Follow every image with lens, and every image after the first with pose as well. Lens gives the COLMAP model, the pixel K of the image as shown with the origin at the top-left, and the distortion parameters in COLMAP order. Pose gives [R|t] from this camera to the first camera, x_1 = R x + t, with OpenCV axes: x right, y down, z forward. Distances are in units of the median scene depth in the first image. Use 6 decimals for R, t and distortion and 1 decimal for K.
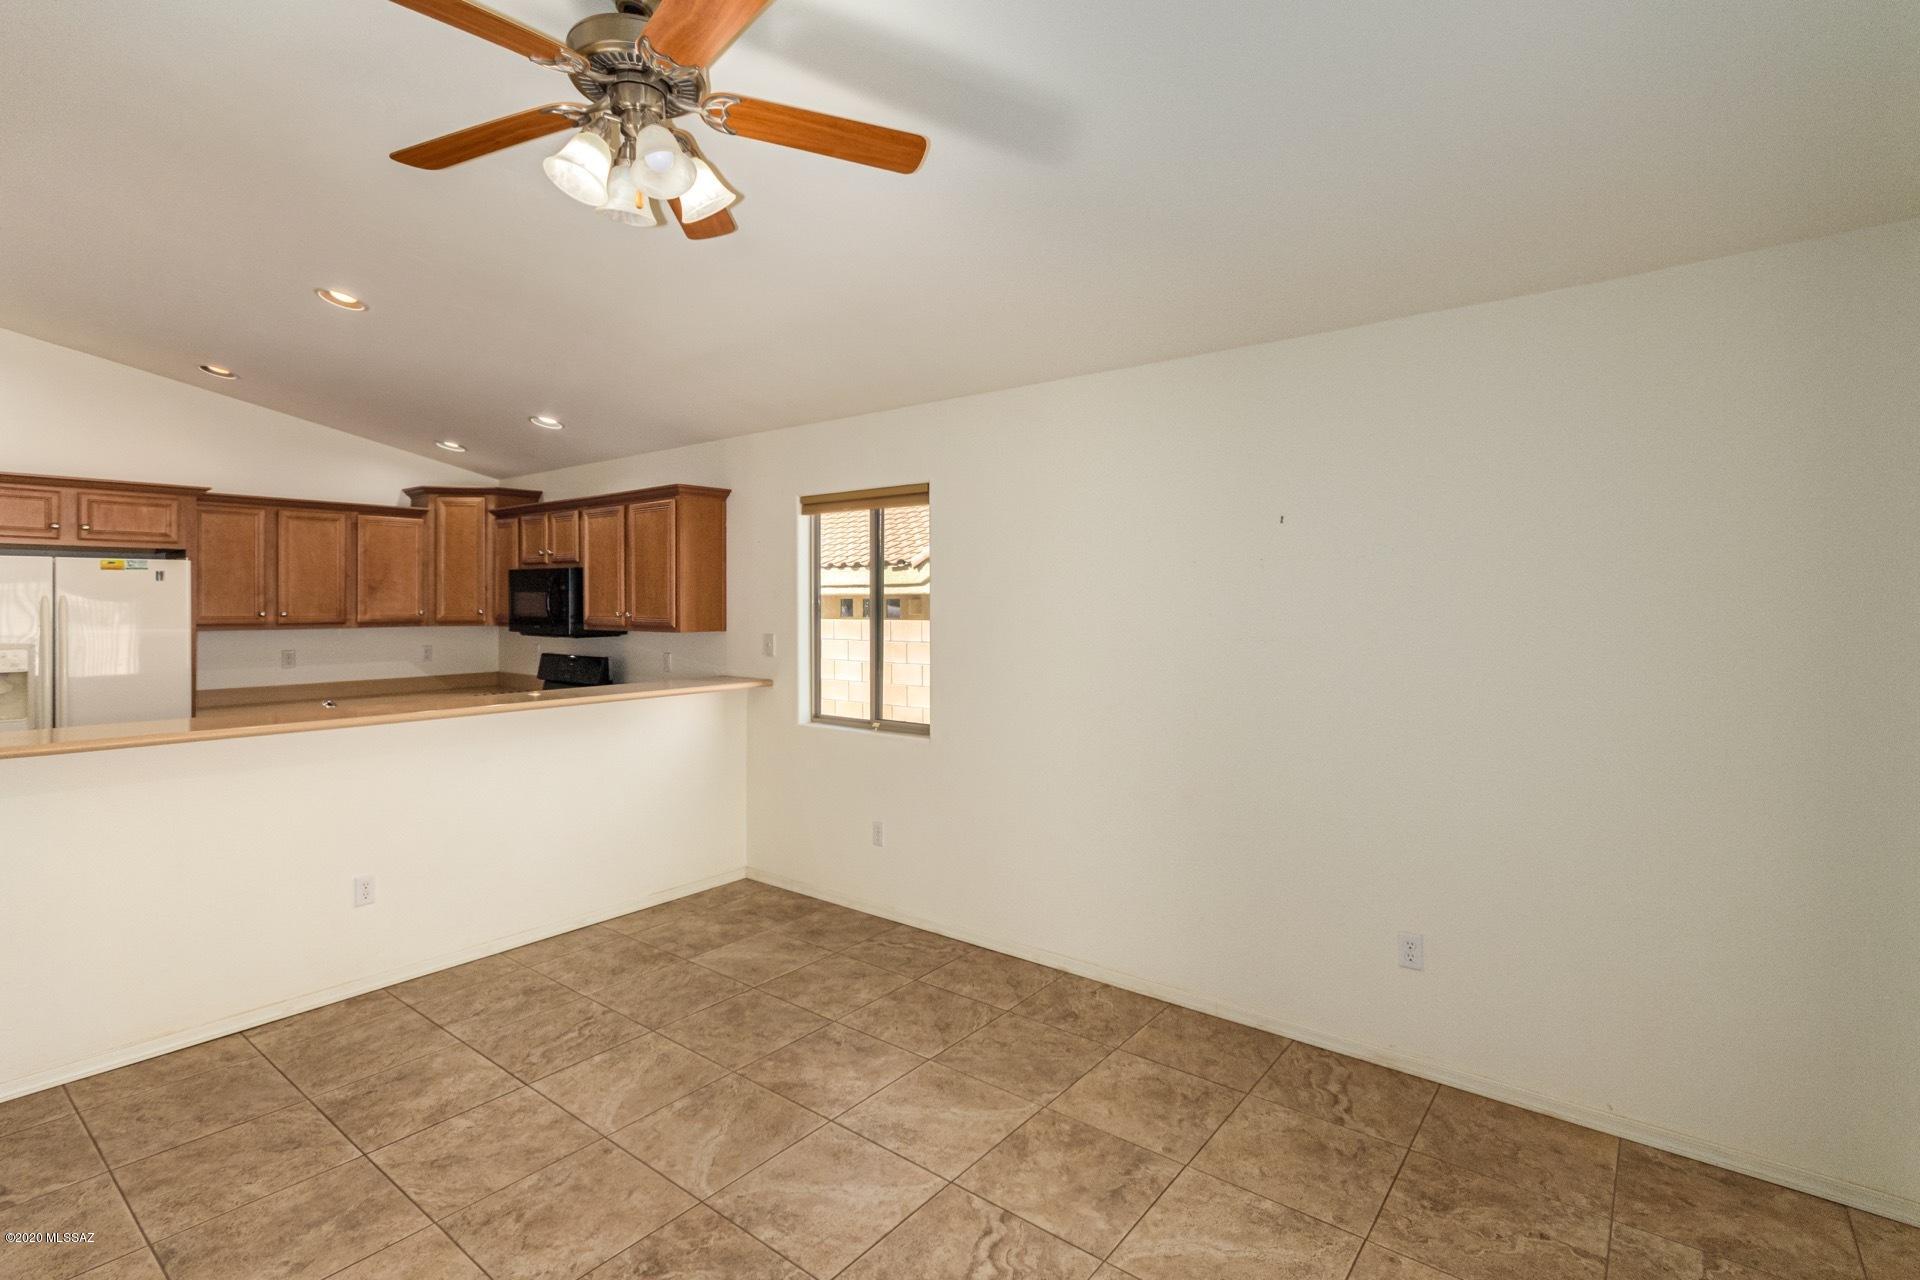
lens RADIAL K [[901.3, 0, 965.9], [0, 901.3, 620.4], [0, 0, 1]] dist [0.007281, -0.002827]
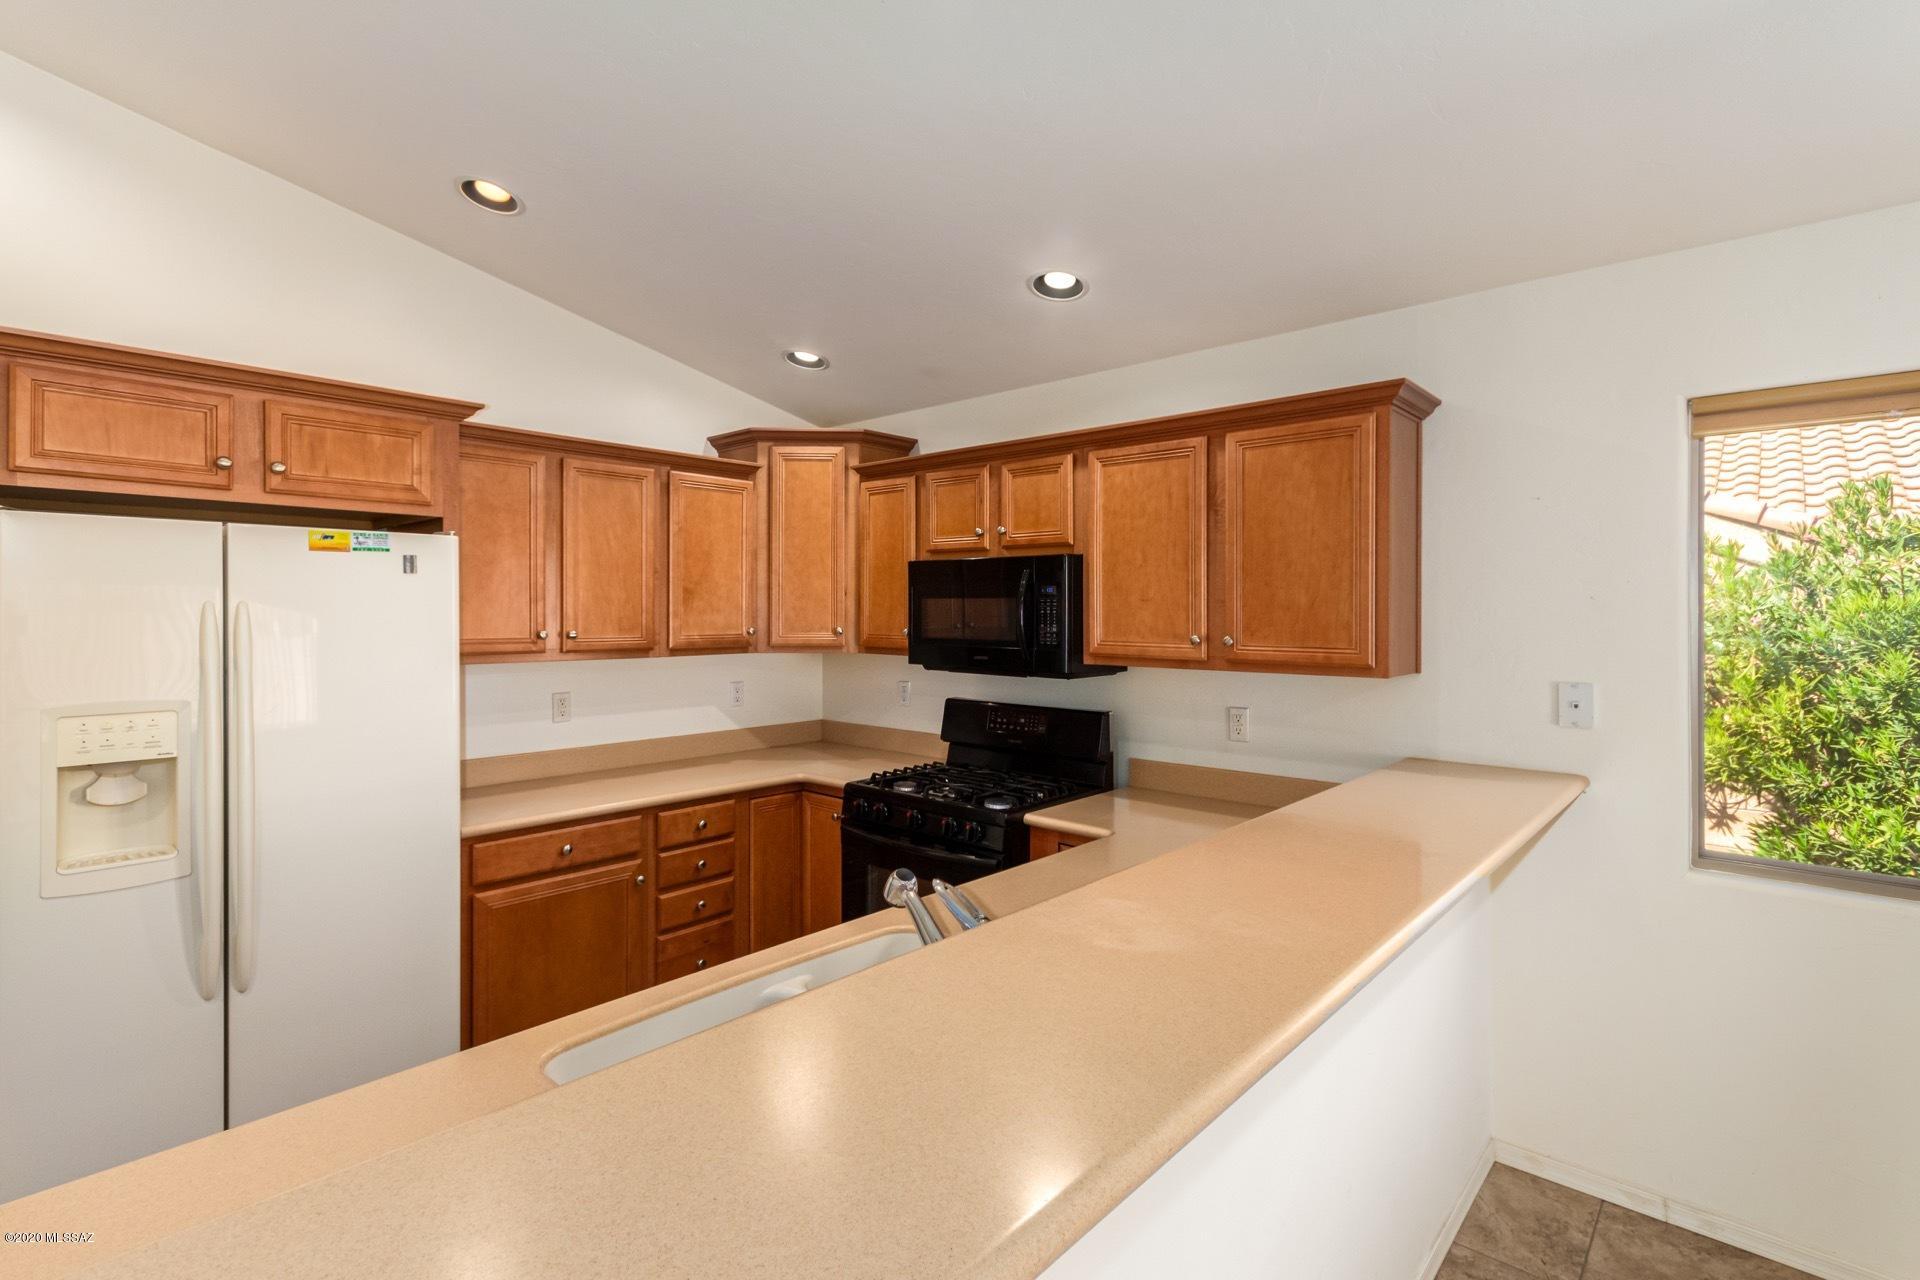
lens RADIAL K [[901.3, 0, 955.3], [0, 901.3, 638.6], [0, 0, 1]] dist [0.007281, -0.002827]
pose [[0.997910, 0.005762, -0.064367, -0.468089], [-0.005147, 0.999939, 0.009728, -0.011376], [0.064419, -0.009376, 0.997879, 0.431671]]
